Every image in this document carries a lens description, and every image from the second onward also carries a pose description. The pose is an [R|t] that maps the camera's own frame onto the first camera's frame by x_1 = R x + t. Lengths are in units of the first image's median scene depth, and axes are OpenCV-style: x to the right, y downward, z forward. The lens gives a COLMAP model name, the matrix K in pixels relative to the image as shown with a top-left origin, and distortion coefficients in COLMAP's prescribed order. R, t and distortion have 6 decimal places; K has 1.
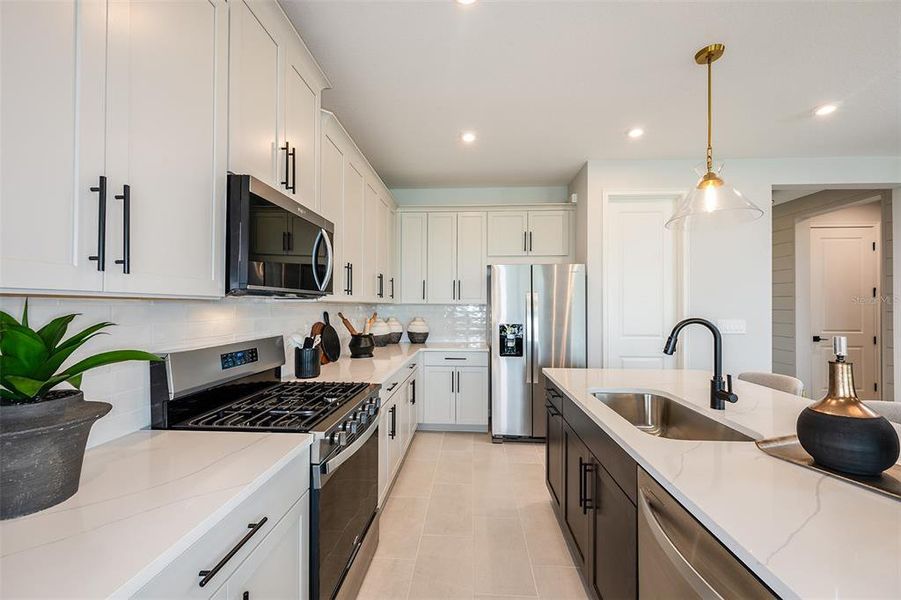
lens RADIAL K [[350.3, 0, 452.9], [0, 350.3, 300.6], [0, 0, 1]] dist [0.000343, -0.000947]
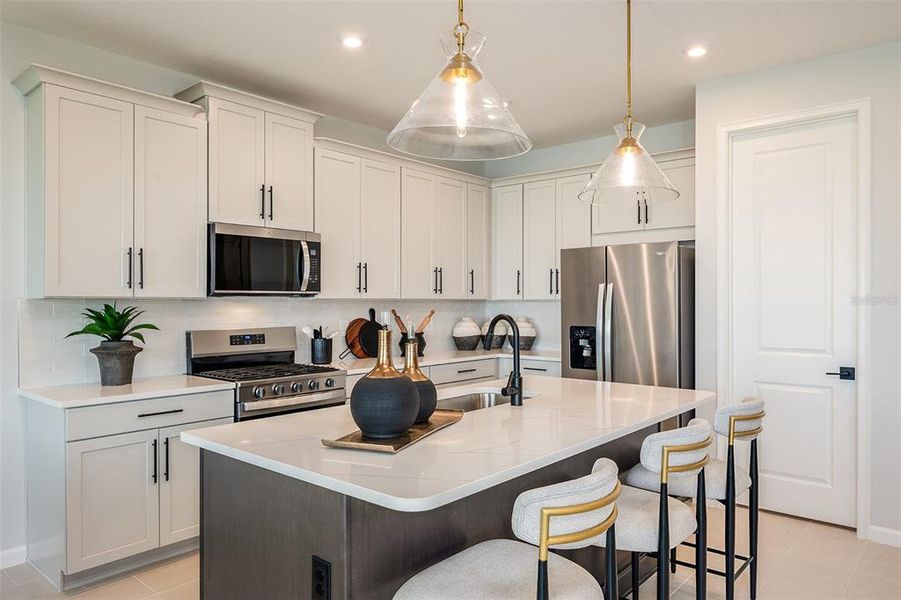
lens RADIAL K [[599.9, 0, 454.4], [0, 599.9, 303.2], [0, 0, 1]] dist [-0.008835, 0.003116]
pose [[0.795999, -0.001621, -0.605295, 0.745334], [0.011225, 0.999864, 0.012085, -0.002022], [0.605193, -0.016414, 0.795909, -0.207183]]
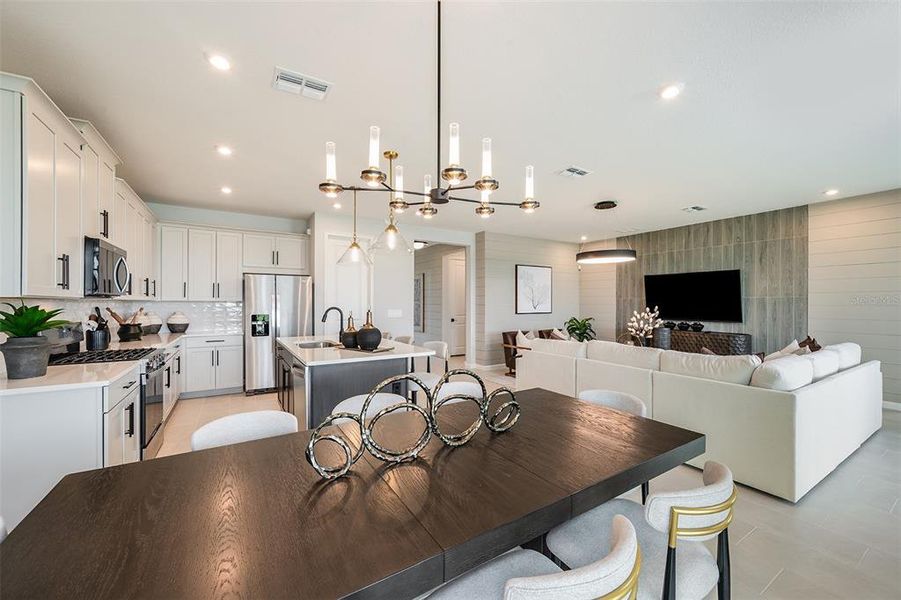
lens RADIAL K [[350.3, 0, 452.3], [0, 350.3, 301.9], [0, 0, 1]] dist [0.000343, -0.000947]
pose [[0.816607, 0.000330, 0.577193, -0.028235], [-0.008163, 0.999906, 0.010977, -0.010334], [-0.577136, -0.013676, 0.816534, -0.704309]]
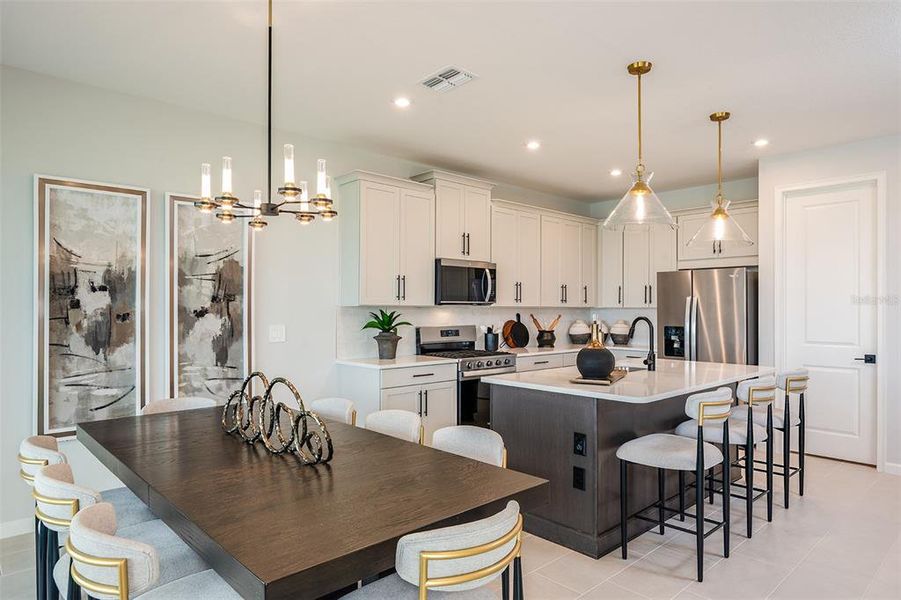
lens RADIAL K [[538.5, 0, 454.3], [0, 538.5, 304.7], [0, 0, 1]] dist [-0.001423, -0.008011]
pose [[0.722662, -0.004637, -0.691186, 0.838296], [0.008322, 0.999963, 0.001992, -0.009631], [0.691152, -0.007191, 0.722674, -0.678554]]
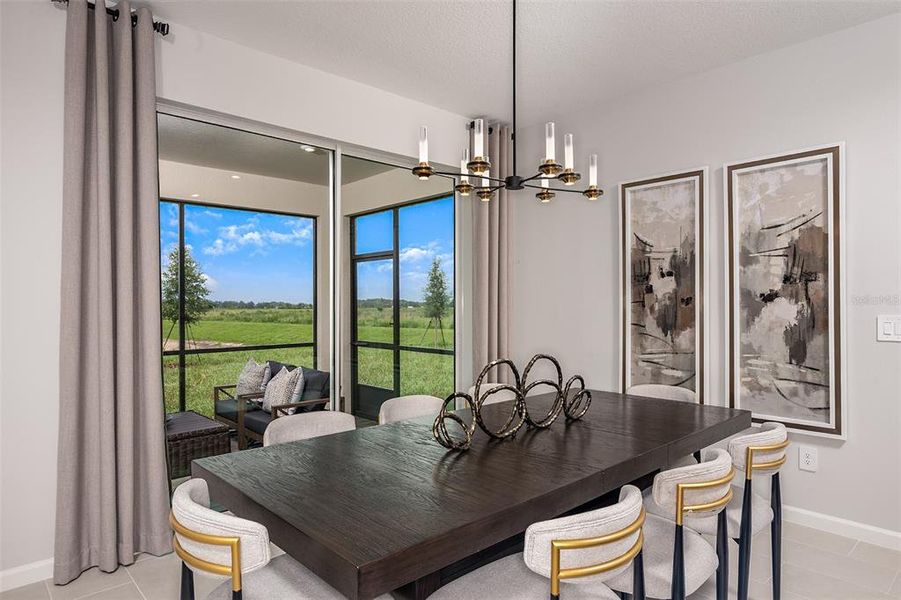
lens RADIAL K [[538.5, 0, 446.9], [0, 538.5, 300.7], [0, 0, 1]] dist [-0.001423, -0.008011]
pose [[-0.700739, 0.004233, -0.713406, 0.726678], [0.013845, 0.999875, -0.007667, 0.012373], [0.713284, -0.015249, -0.700709, 0.050510]]
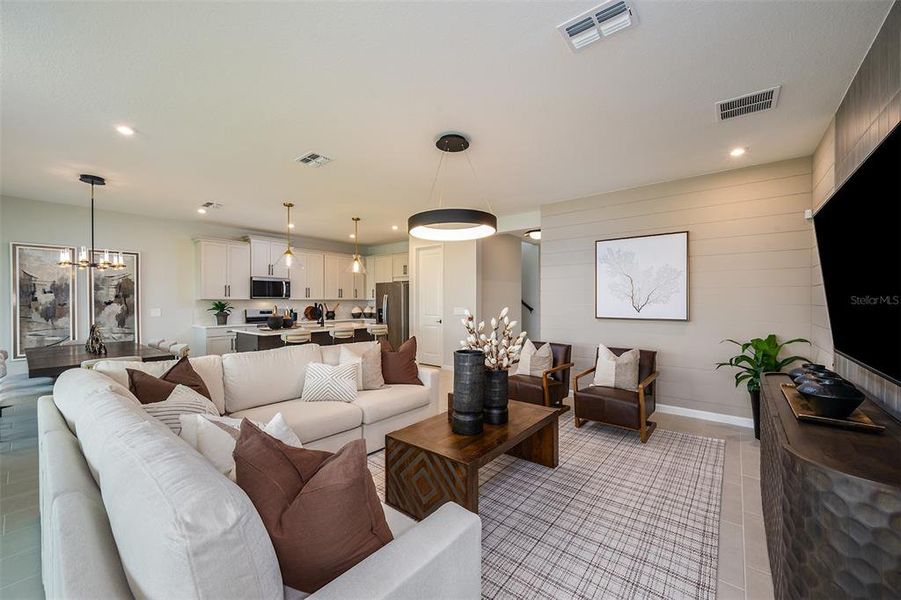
lens RADIAL K [[350.3, 0, 452.0], [0, 350.3, 302.4], [0, 0, 1]] dist [0.000343, -0.000947]
pose [[0.813784, 0.000938, -0.581167, 1.923807], [0.010002, 0.999828, 0.015620, -0.006504], [0.581082, -0.018524, 0.813634, -0.618683]]
